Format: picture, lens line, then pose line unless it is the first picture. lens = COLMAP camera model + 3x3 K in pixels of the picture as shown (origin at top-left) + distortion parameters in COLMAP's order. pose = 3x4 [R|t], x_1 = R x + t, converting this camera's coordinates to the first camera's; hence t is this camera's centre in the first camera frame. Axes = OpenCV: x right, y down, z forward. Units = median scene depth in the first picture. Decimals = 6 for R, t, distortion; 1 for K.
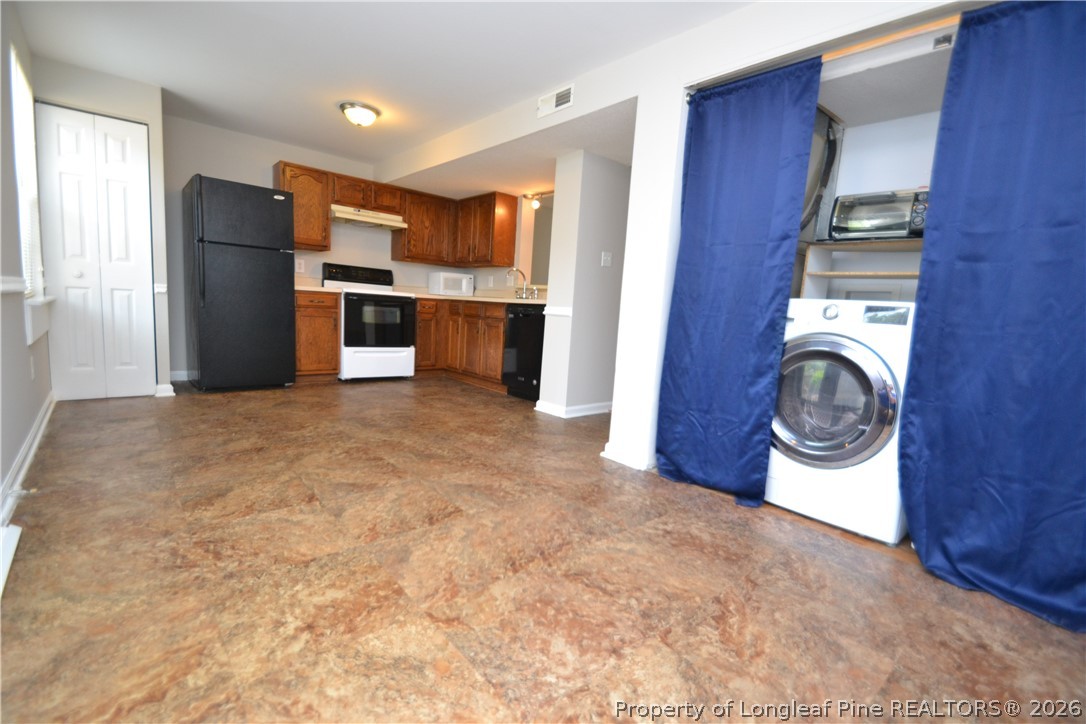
lens RADIAL K [[483.3, 0, 541.3], [0, 483.3, 370.5], [0, 0, 1]] dist [0.003821, -0.009598]
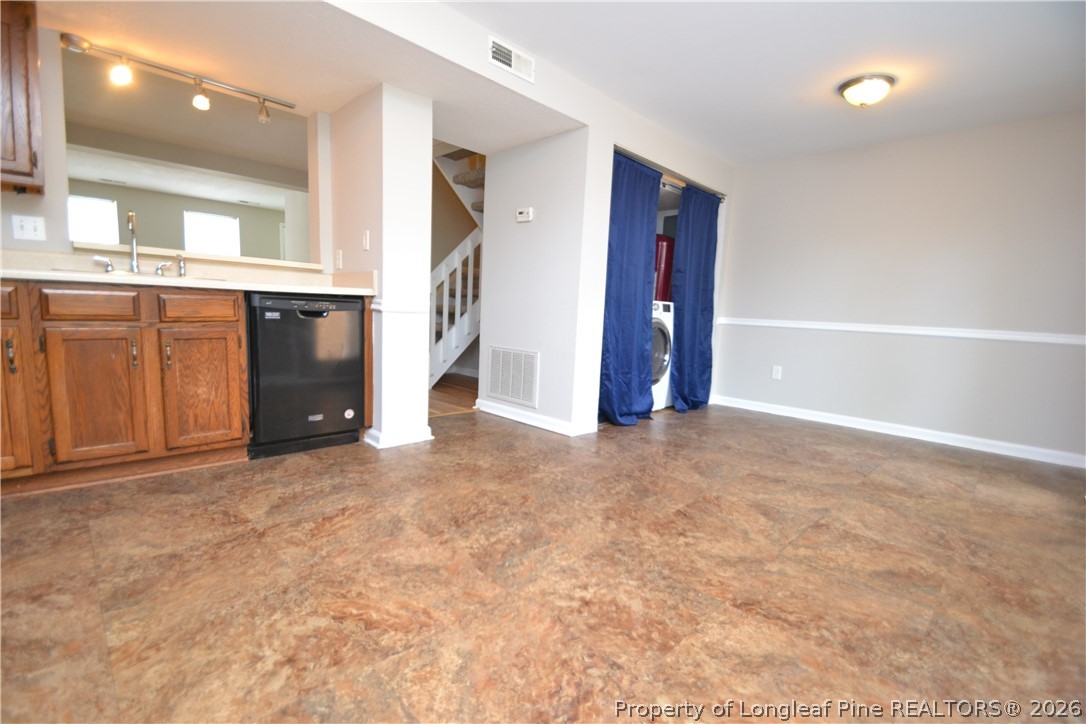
lens RADIAL K [[483.3, 0, 525.9], [0, 483.3, 371.0], [0, 0, 1]] dist [0.003821, -0.009598]
pose [[-0.044936, -0.192045, 0.980357, -0.851411], [0.082239, 0.977306, 0.195217, -0.182927], [-0.995599, 0.089396, -0.028123, 0.997262]]
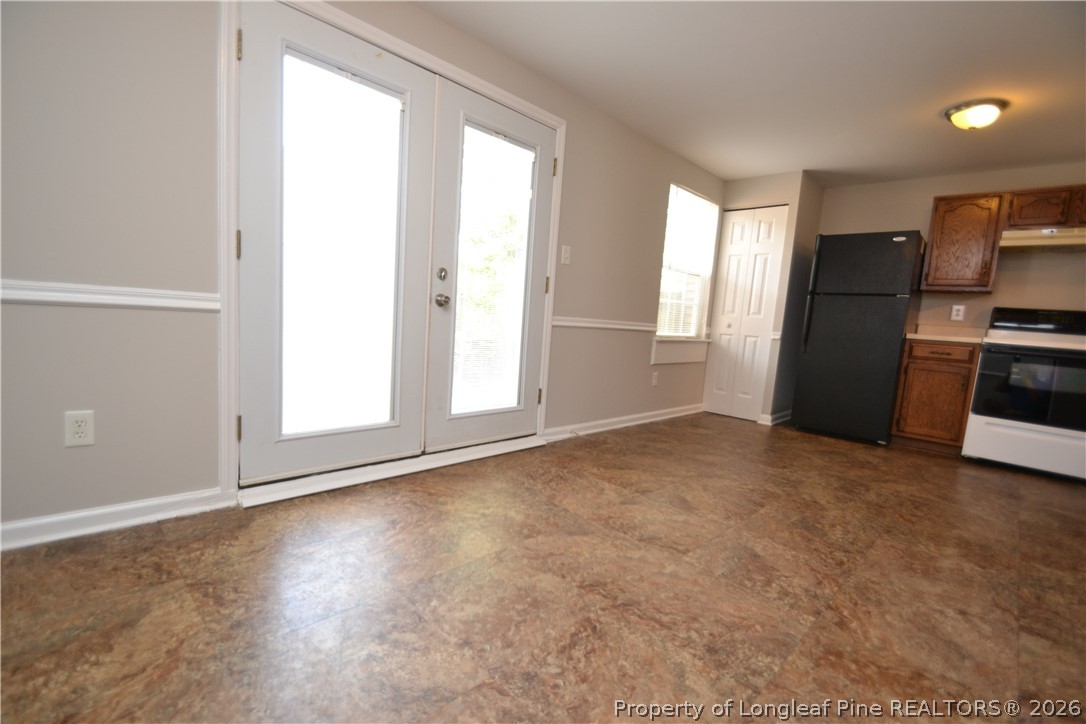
lens RADIAL K [[483.3, 0, 527.3], [0, 483.3, 370.1], [0, 0, 1]] dist [0.003821, -0.009598]
pose [[0.059020, 0.056074, -0.996681, 0.429812], [-0.195862, 0.979665, 0.043518, -0.017558], [0.978854, 0.192643, 0.068802, 0.357840]]
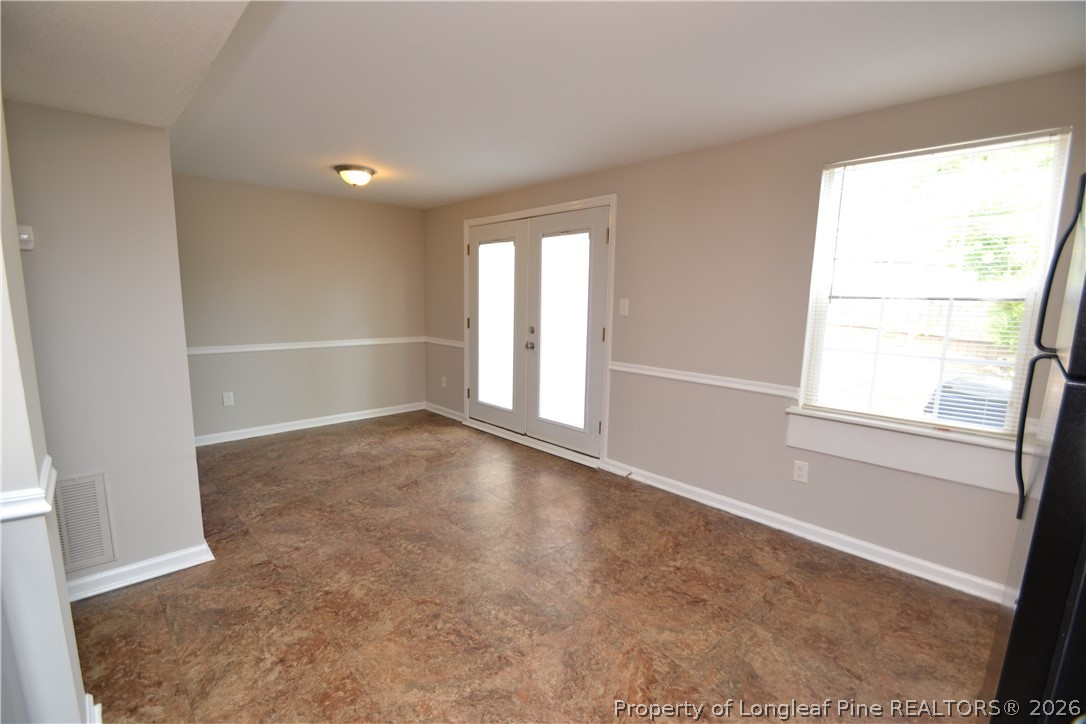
lens RADIAL K [[483.3, 0, 543.6], [0, 483.3, 368.2], [0, 0, 1]] dist [0.003821, -0.009598]
pose [[-0.995447, -0.073630, -0.060521, -0.326581], [-0.087382, 0.958600, 0.271018, -0.368557], [0.038061, 0.275073, -0.960670, 1.534678]]
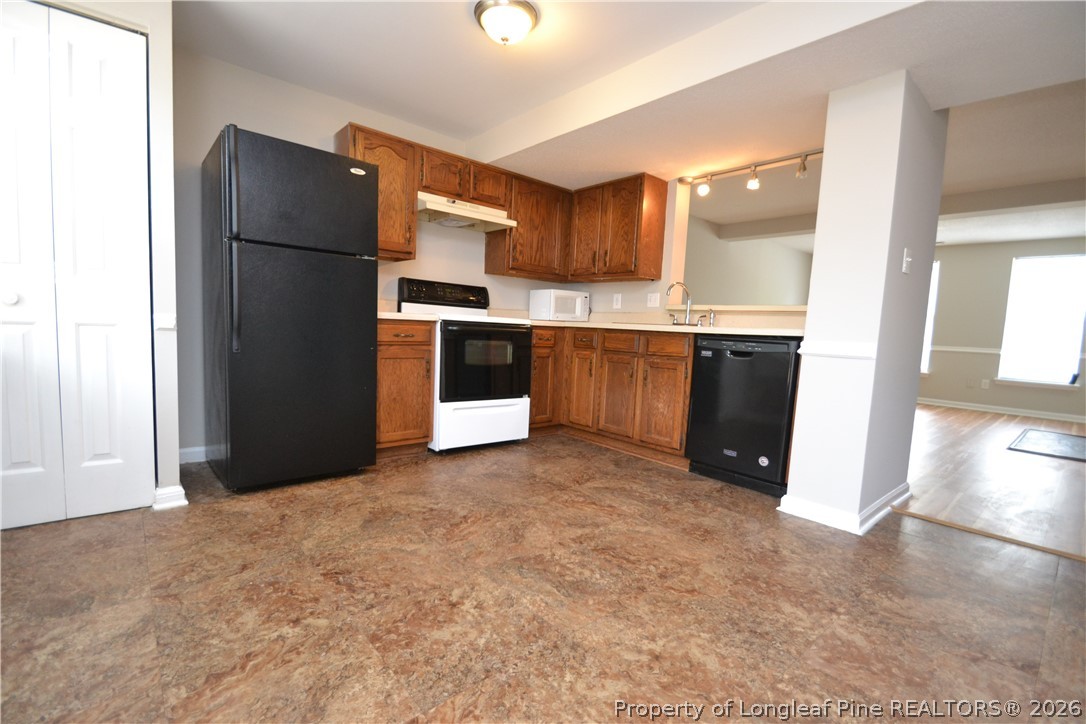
lens RADIAL K [[483.3, 0, 539.8], [0, 483.3, 371.6], [0, 0, 1]] dist [0.003821, -0.009598]
pose [[0.999839, -0.014140, -0.011015, -0.376350], [0.013725, 0.999224, -0.036918, -0.092270], [0.011528, 0.036761, 0.999258, 0.483027]]
